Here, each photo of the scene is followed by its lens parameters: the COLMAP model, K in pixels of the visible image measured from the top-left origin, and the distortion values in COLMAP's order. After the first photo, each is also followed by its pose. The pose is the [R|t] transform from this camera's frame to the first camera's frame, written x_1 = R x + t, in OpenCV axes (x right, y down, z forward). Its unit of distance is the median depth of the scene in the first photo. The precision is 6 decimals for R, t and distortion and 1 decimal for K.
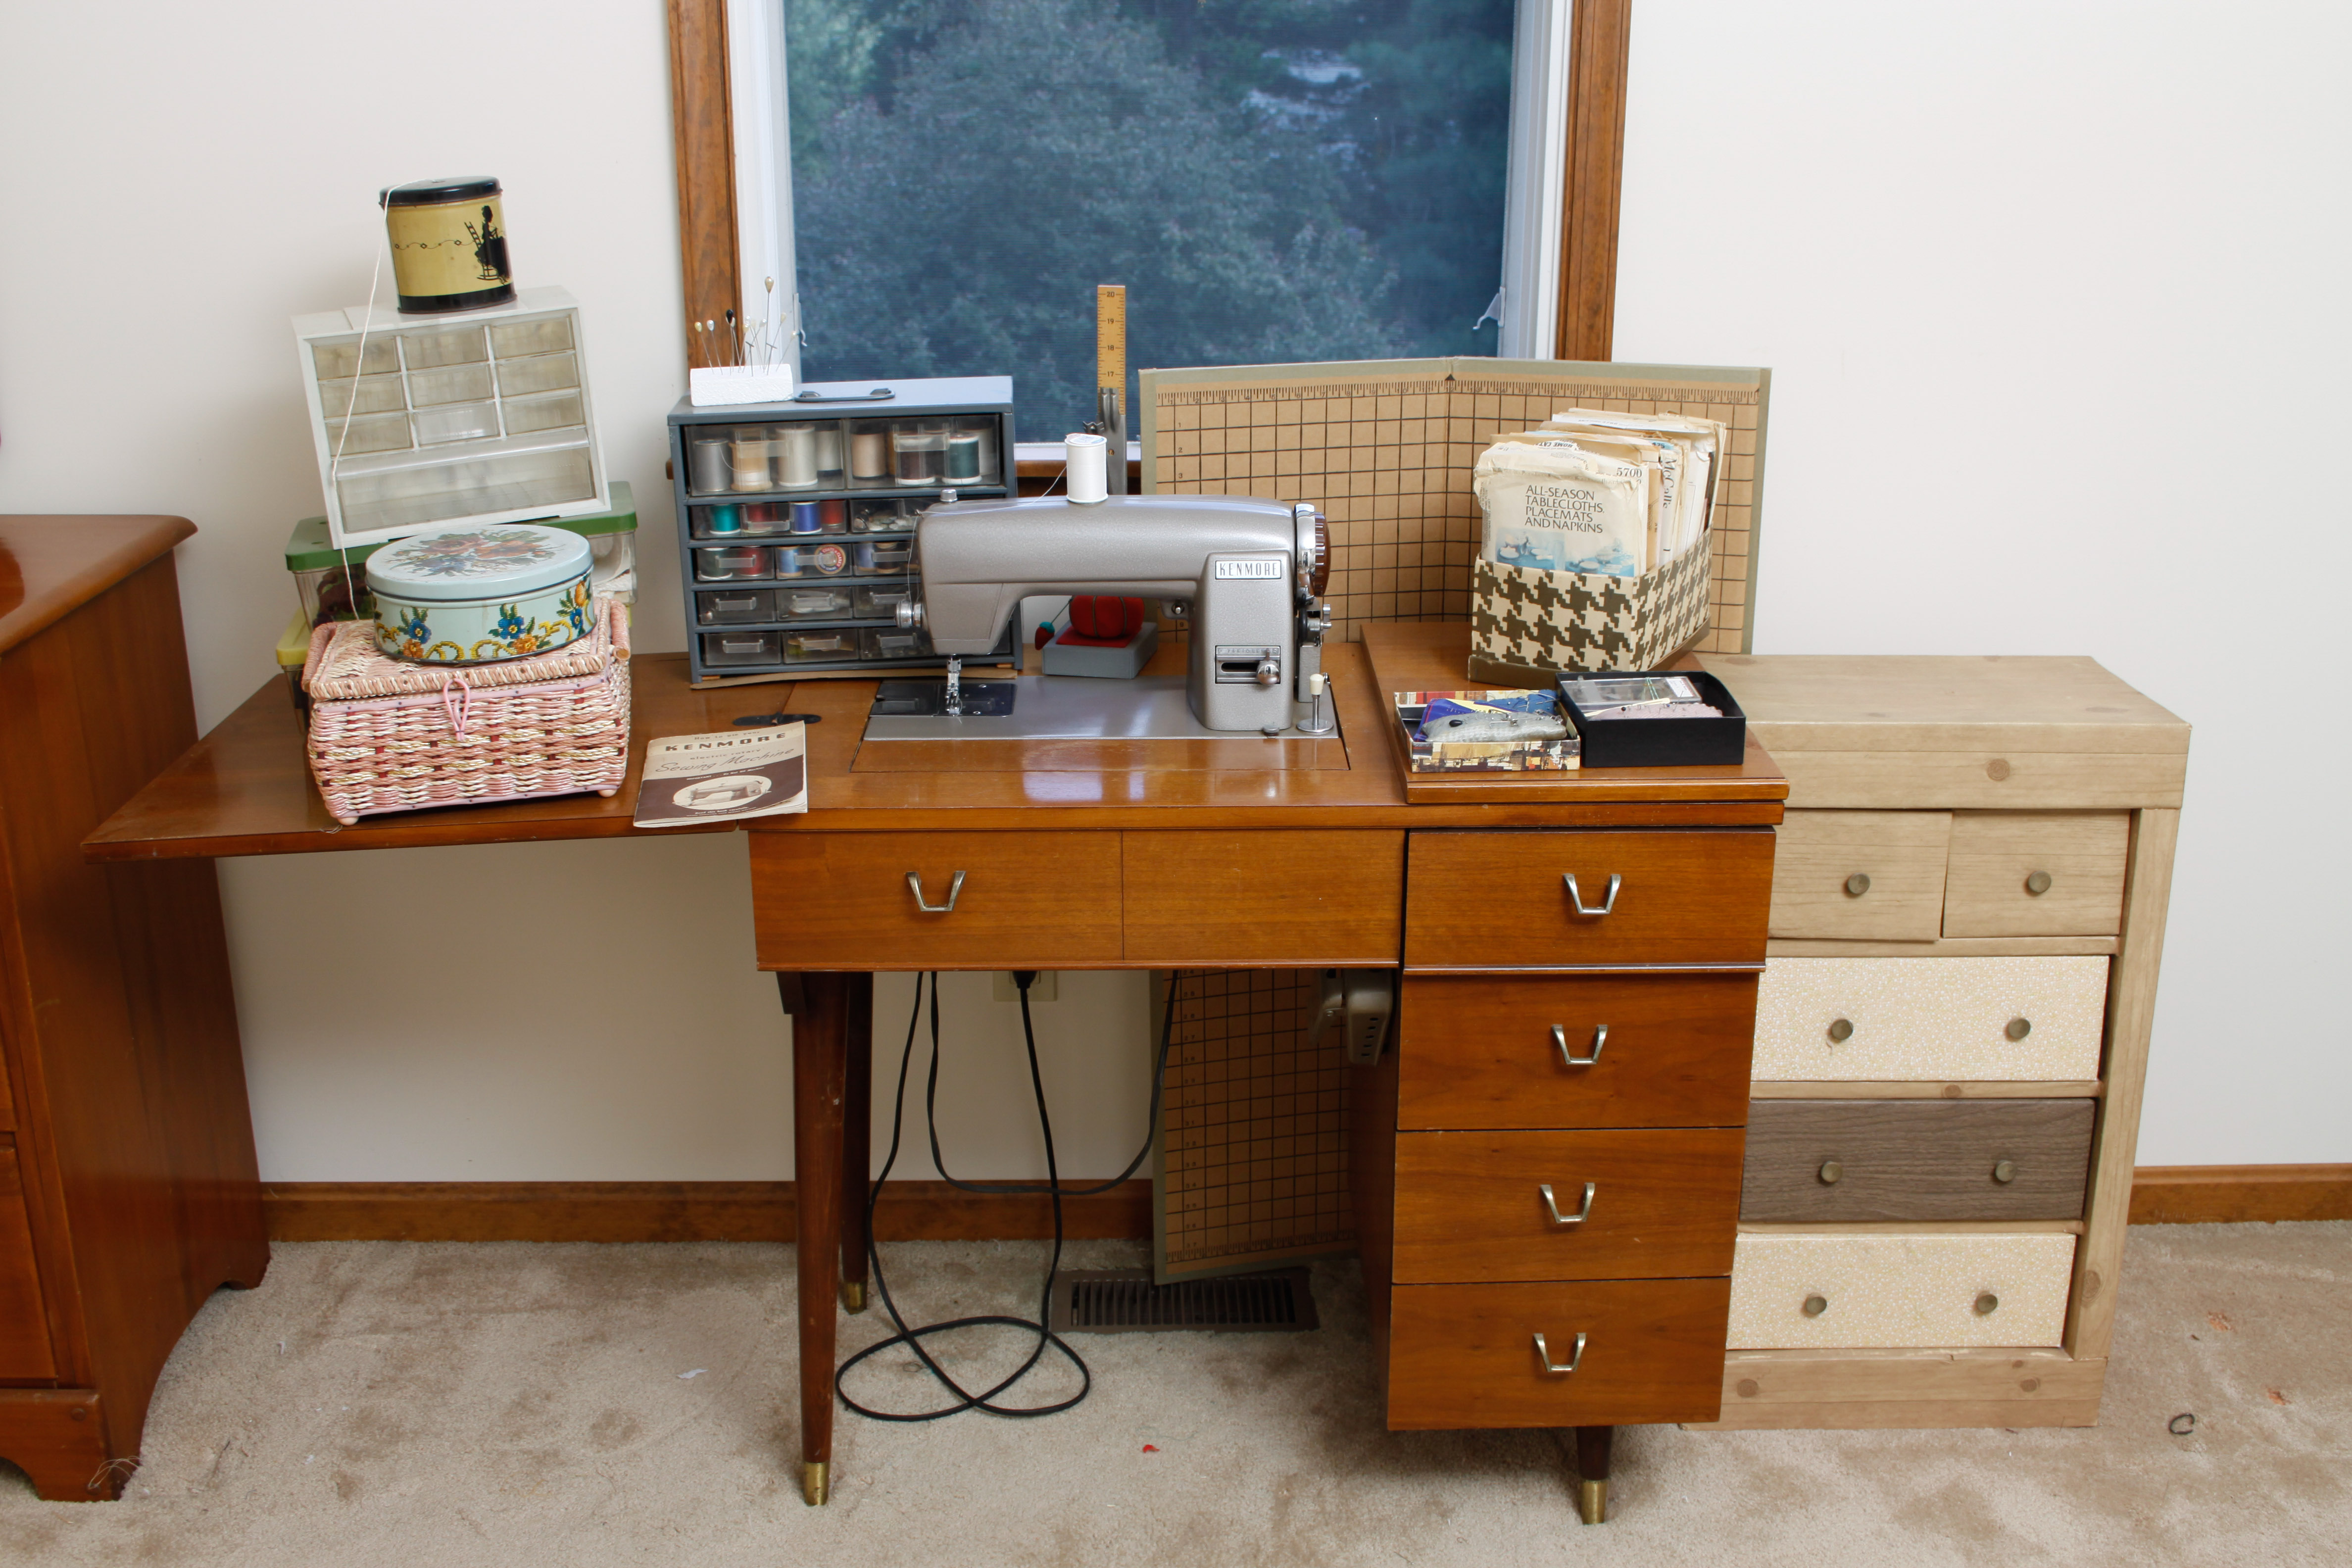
lens RADIAL K [[2557.4, 0, 1243.8], [0, 2557.4, 796.5], [0, 0, 1]] dist [-0.085406, 0.000000]
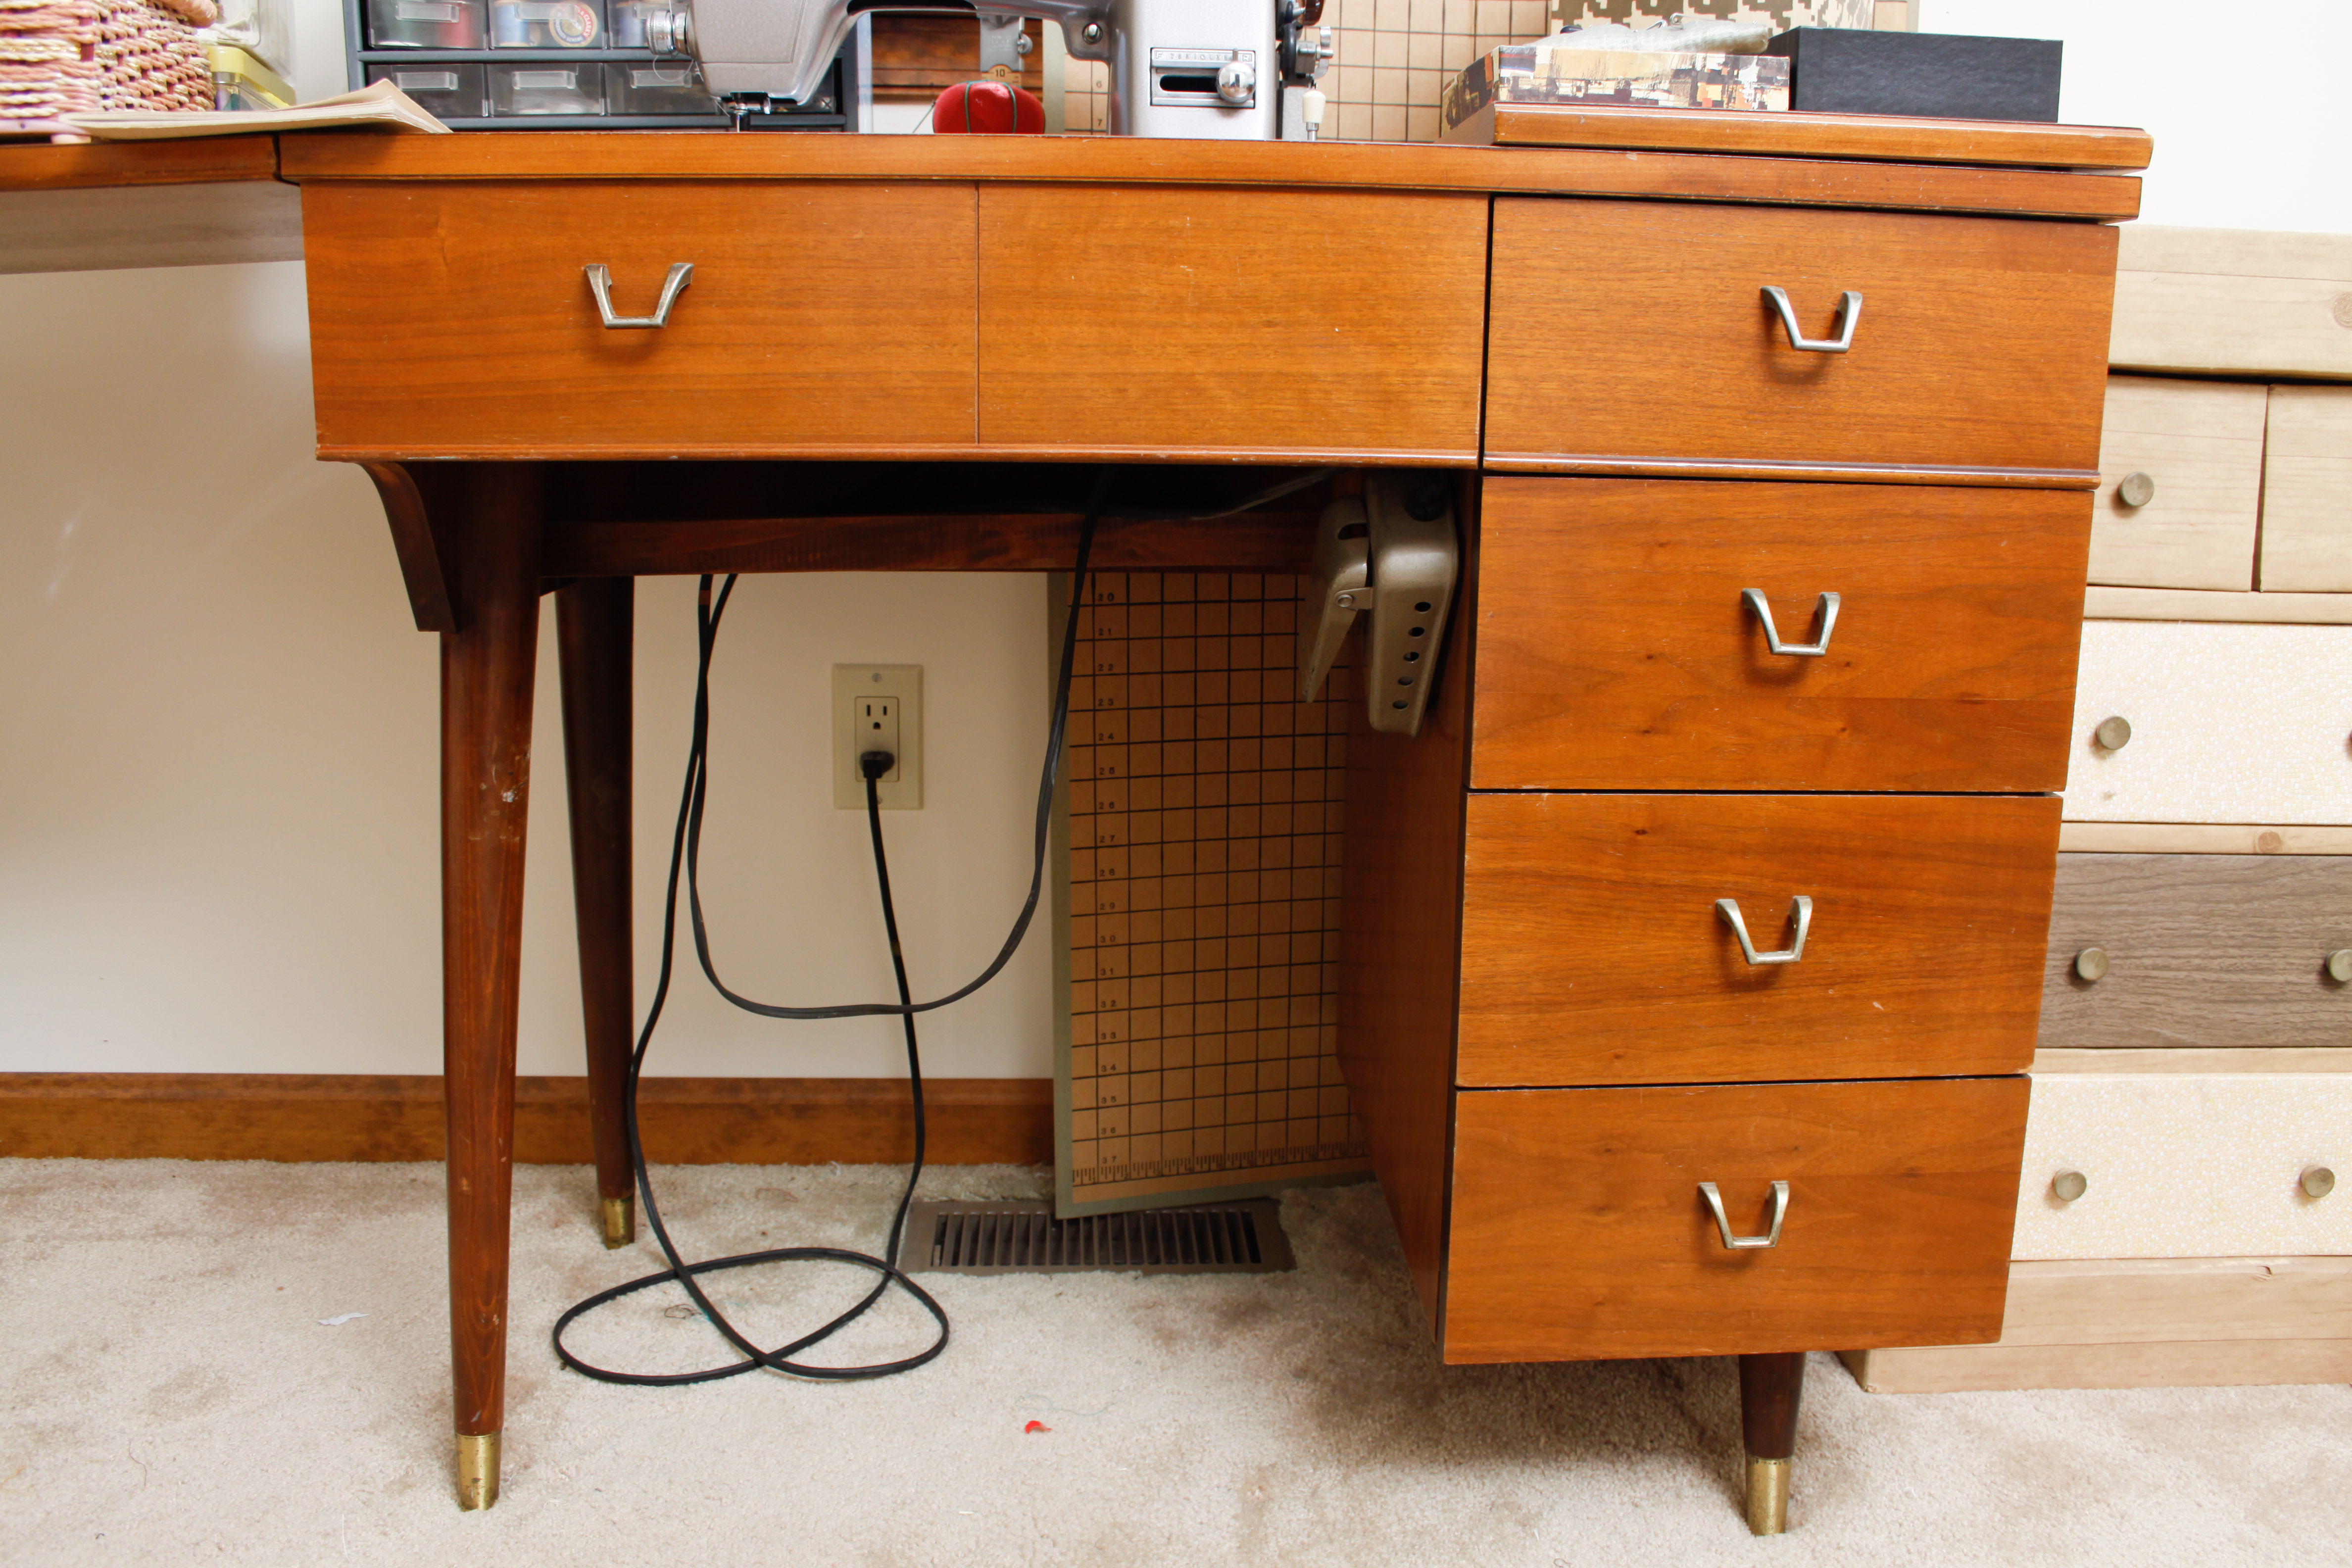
lens RADIAL K [[1984.0, 0, 1231.0], [0, 1984.0, 787.4], [0, 0, 1]] dist [-0.134447, 0.099065]
pose [[0.999509, 0.004013, 0.031064, -0.005186], [0.000344, 0.990294, -0.138986, 0.175490], [-0.031321, 0.138928, 0.989807, 0.526634]]
